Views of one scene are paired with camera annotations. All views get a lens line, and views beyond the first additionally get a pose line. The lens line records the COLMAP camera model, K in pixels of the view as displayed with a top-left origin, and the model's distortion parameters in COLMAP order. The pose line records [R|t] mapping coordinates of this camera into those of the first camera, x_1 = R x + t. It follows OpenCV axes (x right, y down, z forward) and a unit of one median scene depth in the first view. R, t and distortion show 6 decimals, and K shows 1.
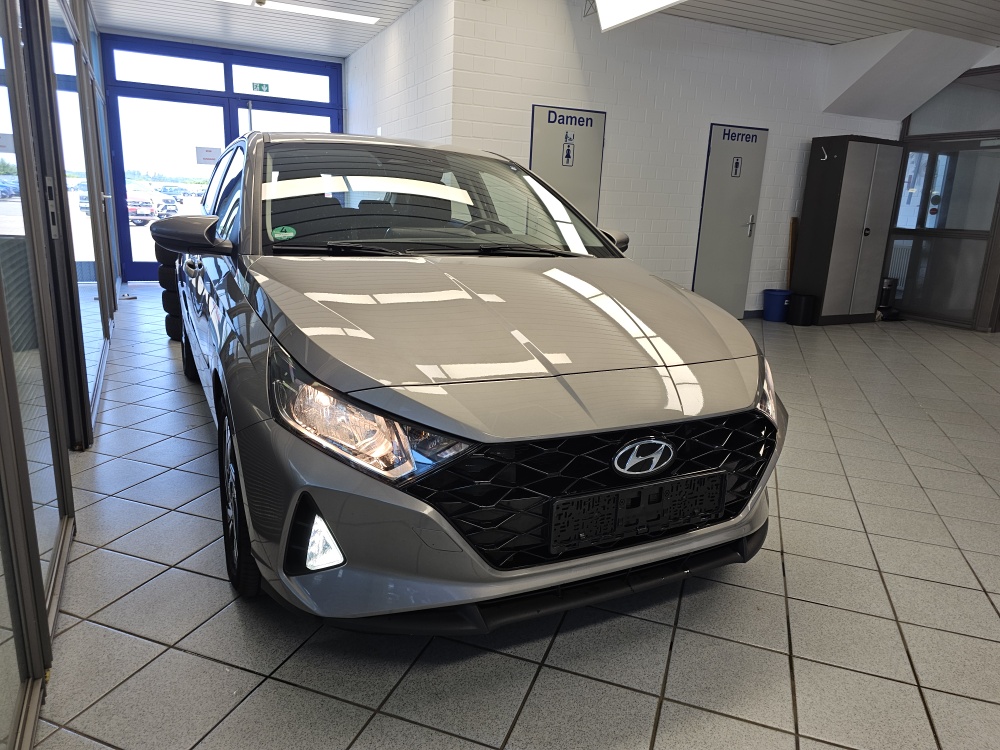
lens RADIAL K [[682.3, 0, 498.3], [0, 682.3, 363.5], [0, 0, 1]] dist [0.060425, -0.066852]
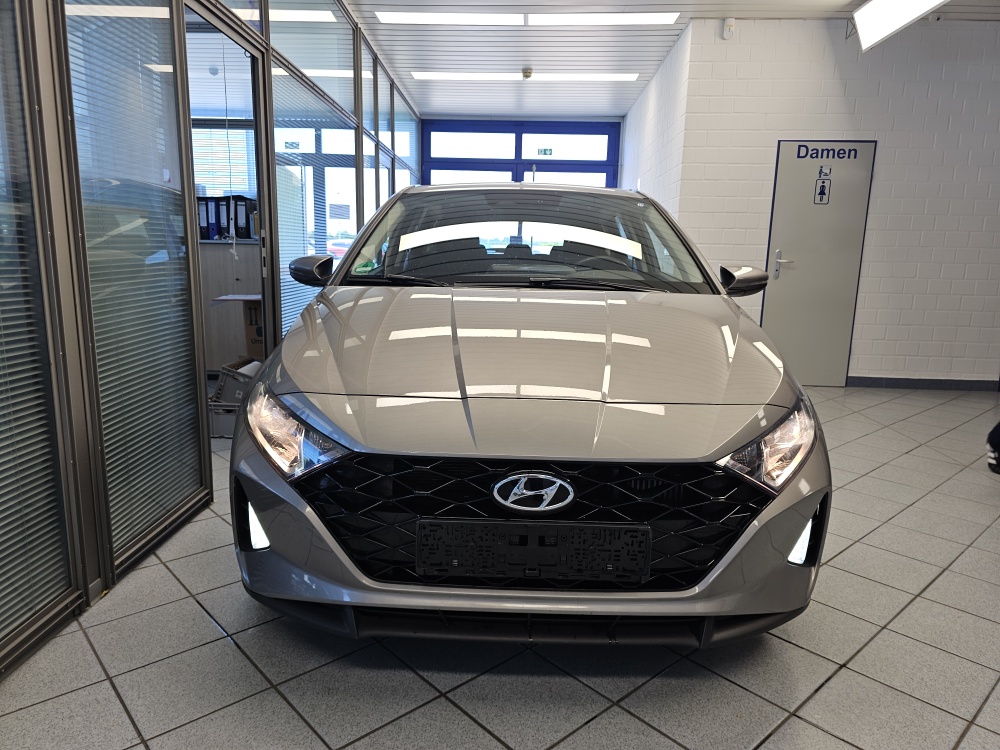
lens RADIAL K [[689.5, 0, 500.0], [0, 689.5, 375.0], [0, 0, 1]] dist [0.022807, -0.033334]
pose [[0.880158, 0.060875, -0.470761, 0.172635], [-0.092131, 0.994791, -0.043614, 0.007216], [0.465654, 0.081759, 0.881182, 0.043199]]
